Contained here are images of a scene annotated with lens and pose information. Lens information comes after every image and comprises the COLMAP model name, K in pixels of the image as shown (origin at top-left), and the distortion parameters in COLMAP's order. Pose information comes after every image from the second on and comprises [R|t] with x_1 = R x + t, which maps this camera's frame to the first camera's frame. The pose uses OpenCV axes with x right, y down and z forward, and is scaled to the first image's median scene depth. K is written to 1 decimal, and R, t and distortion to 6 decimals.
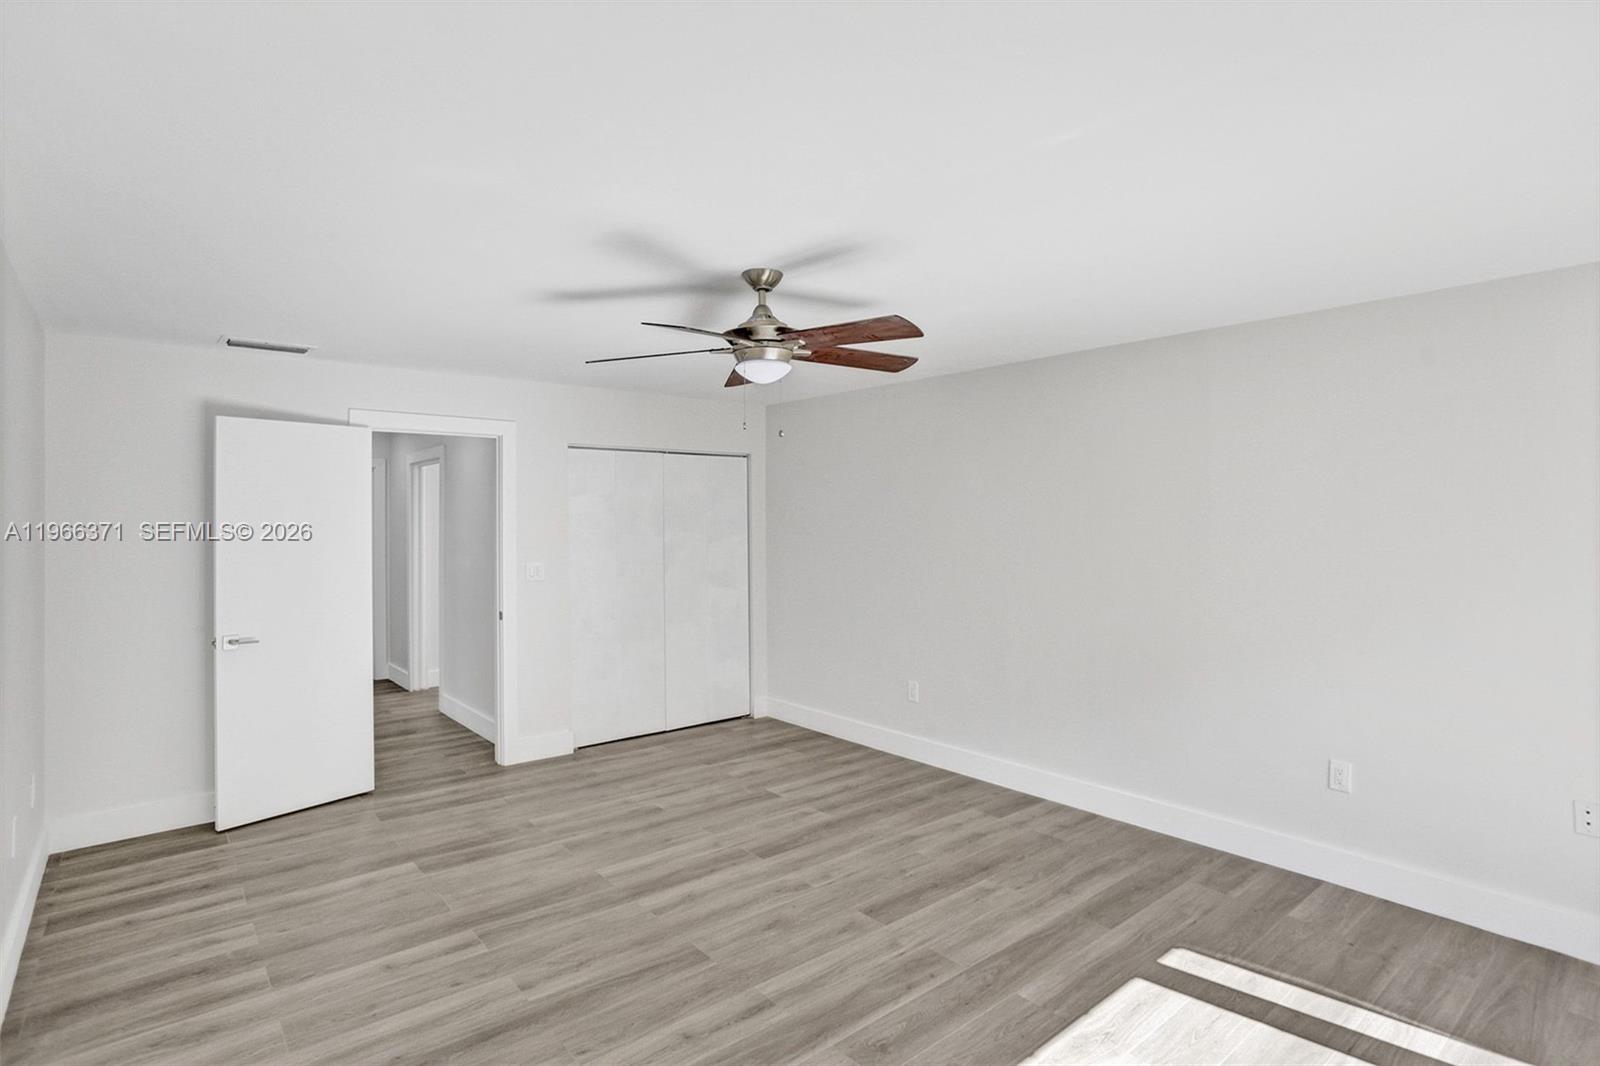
lens RADIAL K [[813.8, 0, 794.0], [0, 813.8, 515.0], [0, 0, 1]] dist [-0.055250, 0.031039]
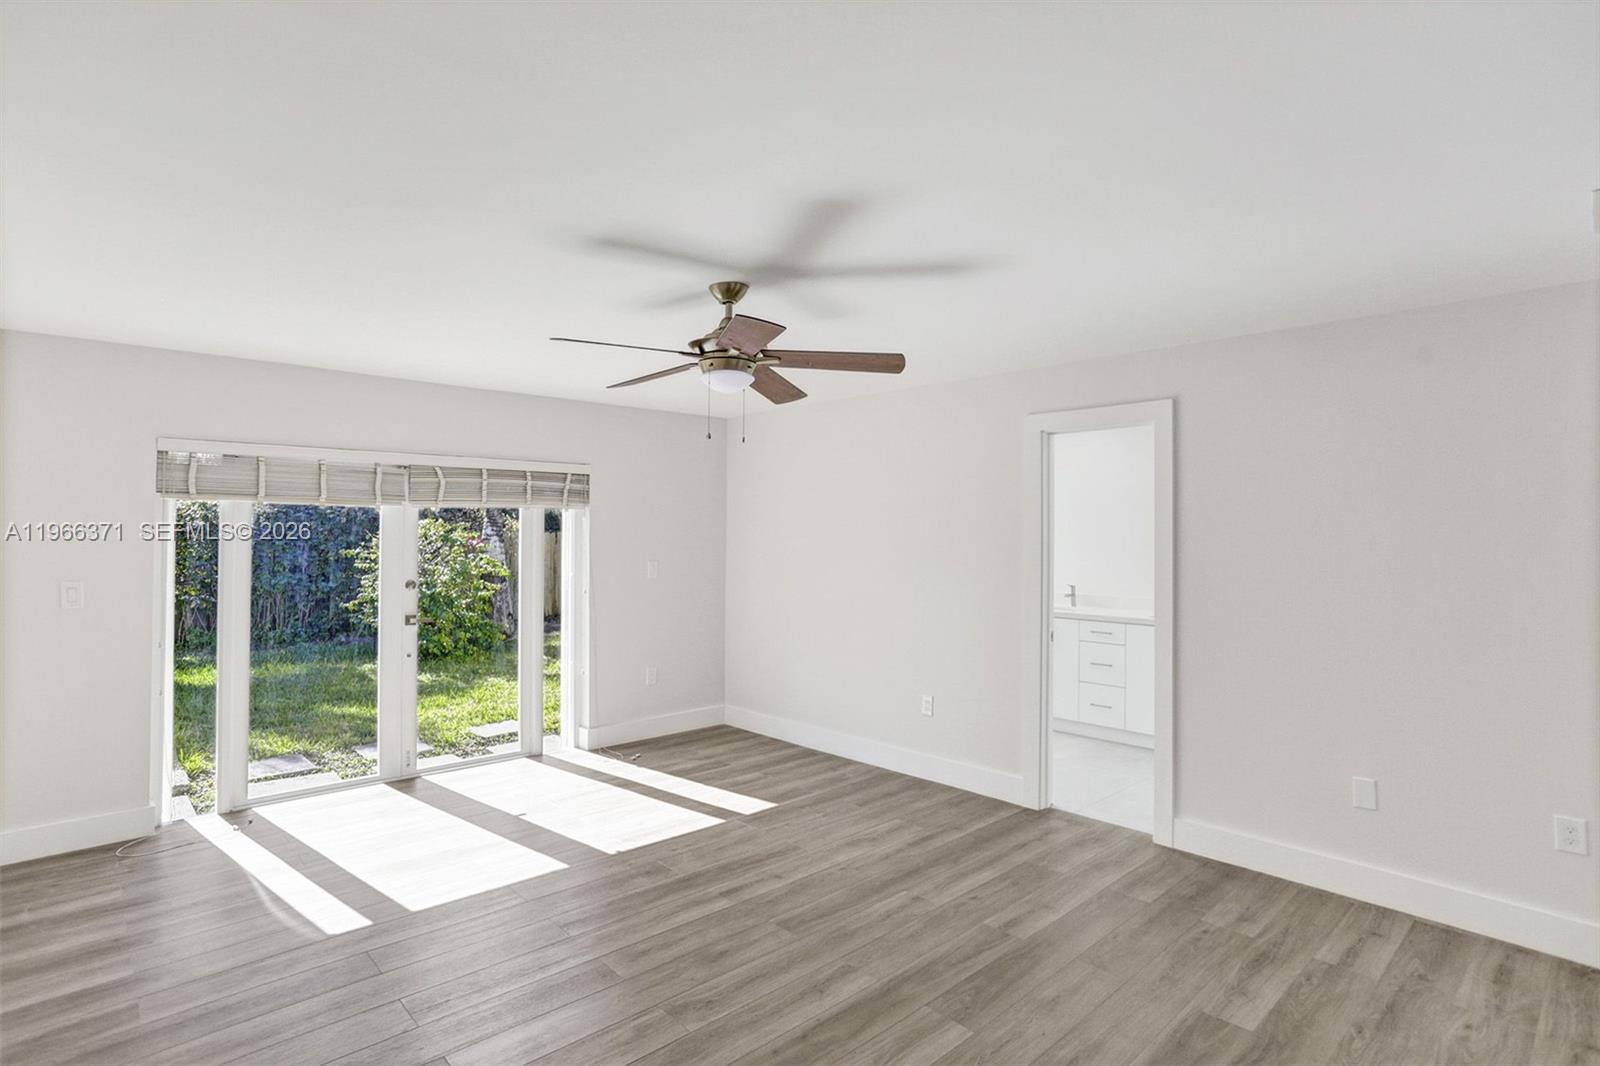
lens RADIAL K [[813.8, 0, 794.0], [0, 813.8, 515.0], [0, 0, 1]] dist [-0.055250, 0.031039]
pose [[-0.998427, -0.000597, -0.056059, -0.056265], [0.000665, 0.999747, -0.022503, 0.013935], [0.056058, -0.022505, -0.998174, 1.762689]]
